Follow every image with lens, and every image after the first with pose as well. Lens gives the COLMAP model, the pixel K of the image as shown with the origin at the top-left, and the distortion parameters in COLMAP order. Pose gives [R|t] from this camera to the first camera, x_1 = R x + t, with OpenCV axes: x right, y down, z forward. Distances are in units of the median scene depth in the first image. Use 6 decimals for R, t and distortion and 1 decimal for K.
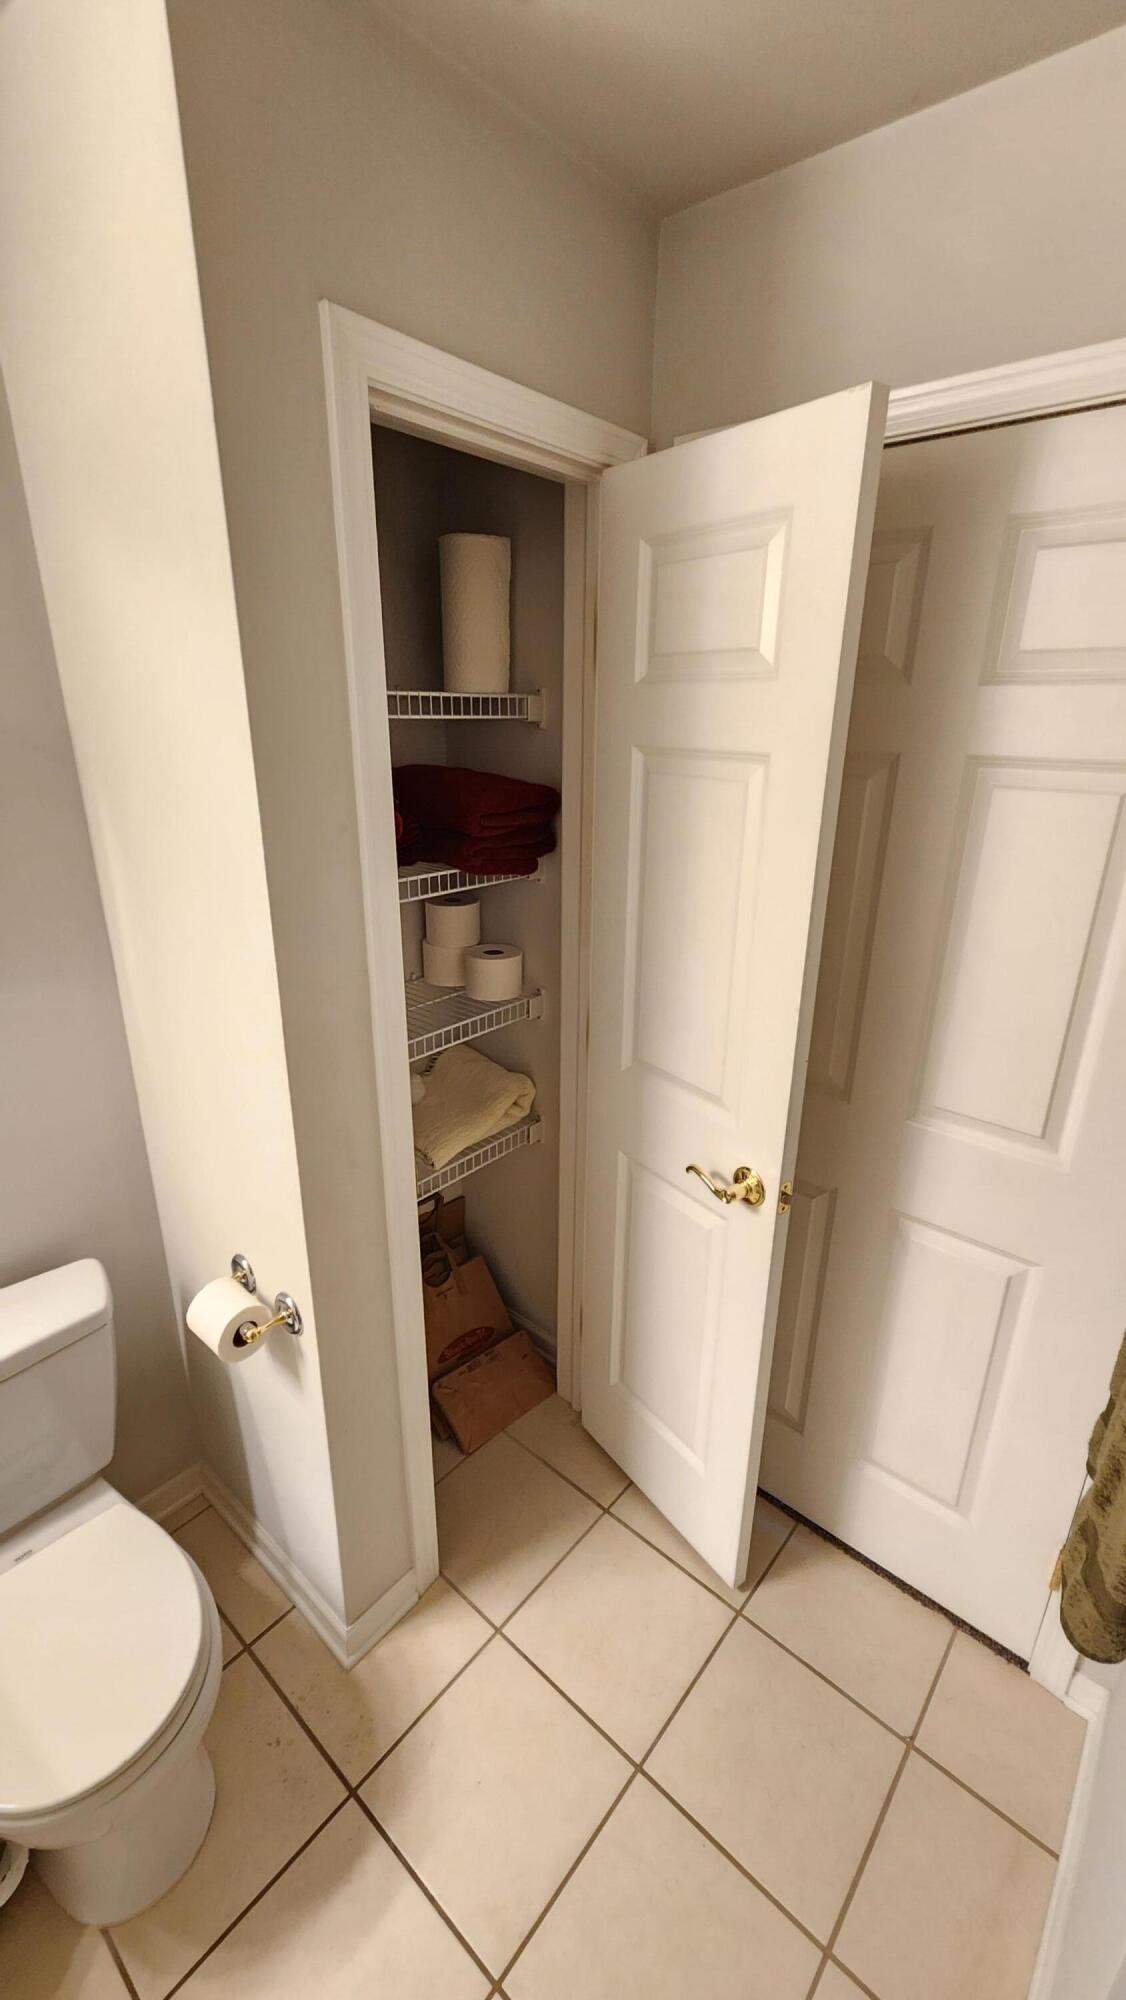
lens RADIAL K [[821.4, 0, 572.0], [0, 821.4, 1006.8], [0, 0, 1]] dist [-0.000351, -0.000406]
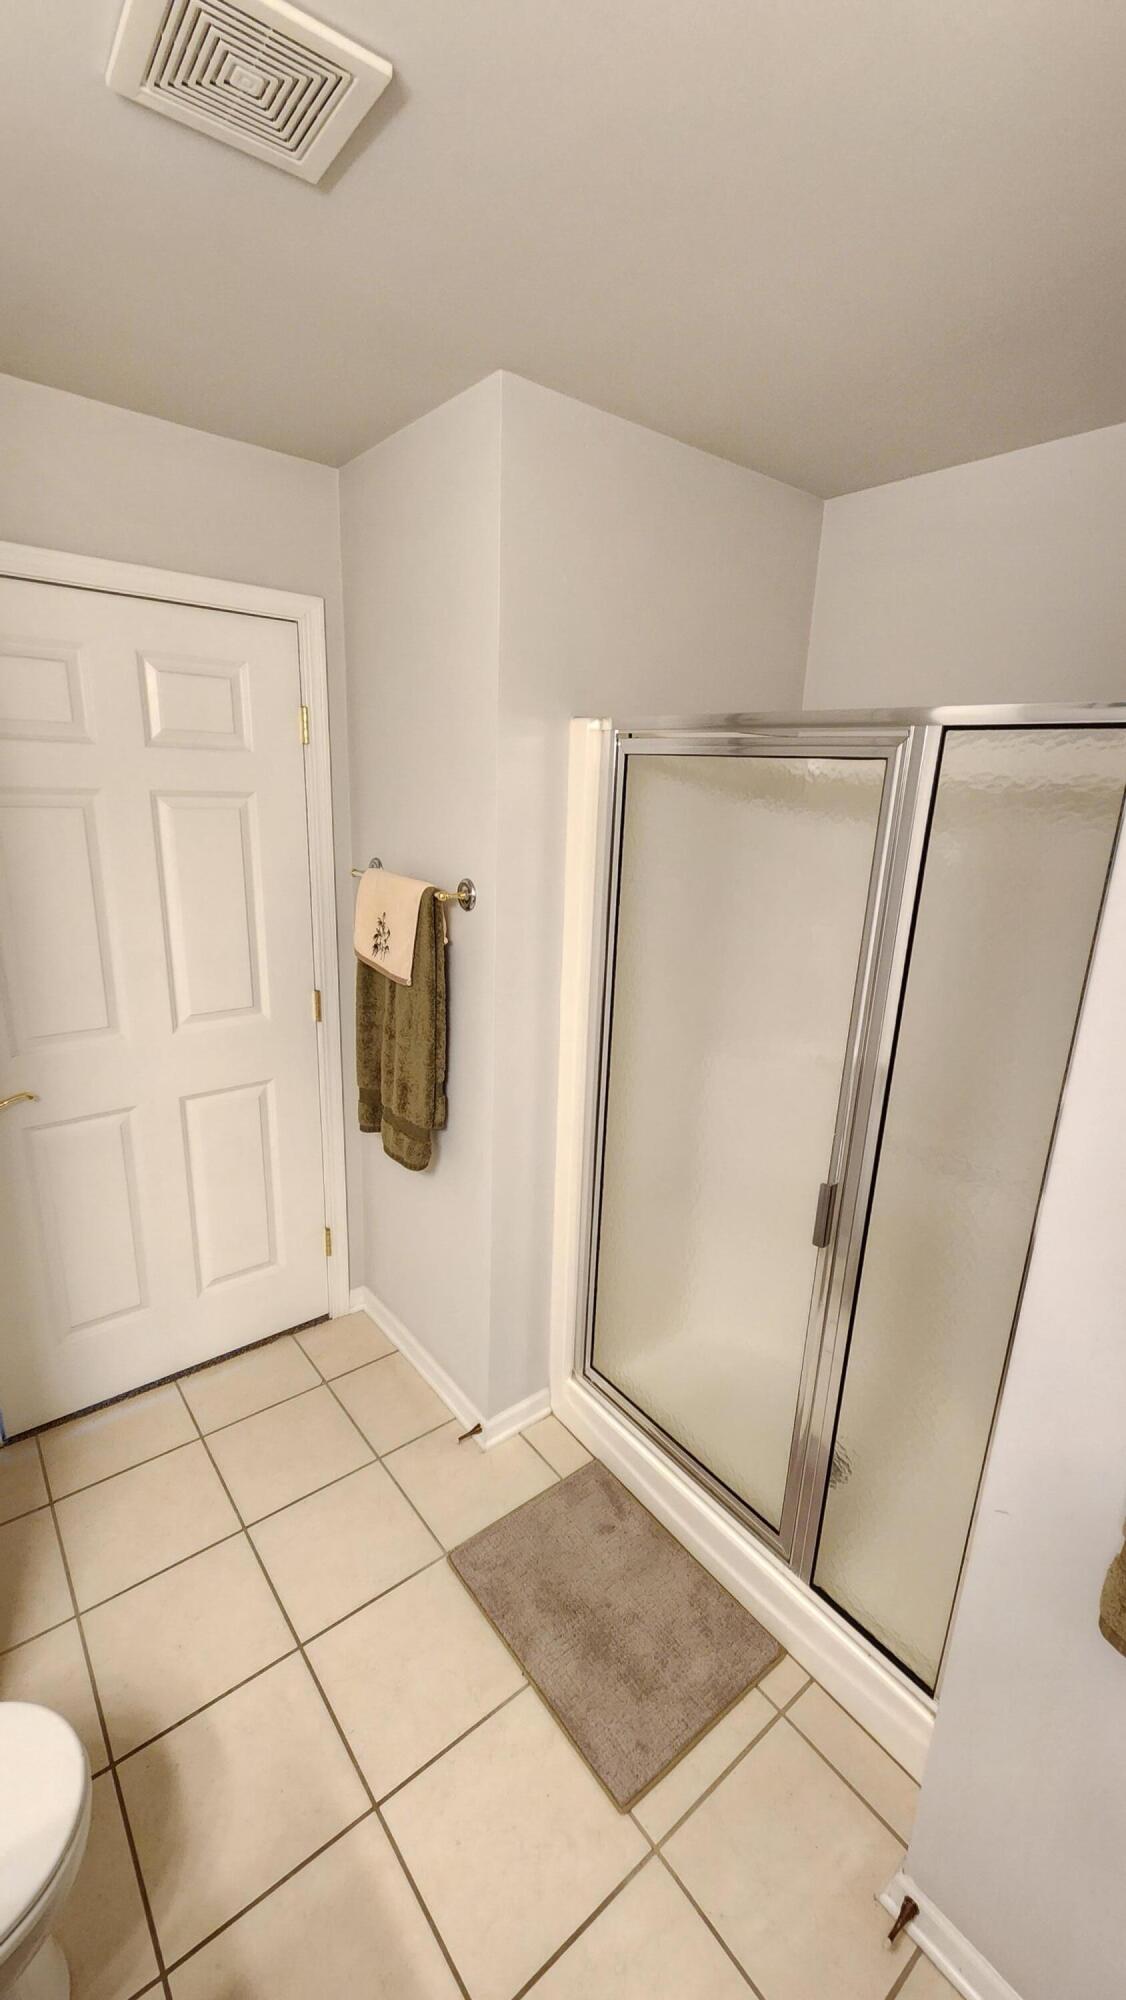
lens RADIAL K [[821.4, 0, 572.0], [0, 821.4, 1006.8], [0, 0, 1]] dist [-0.000351, -0.000406]
pose [[0.185296, -0.273275, 0.943921, -0.897428], [0.293111, 0.932200, 0.212342, -0.009950], [-0.937951, 0.237327, 0.252832, -0.060994]]
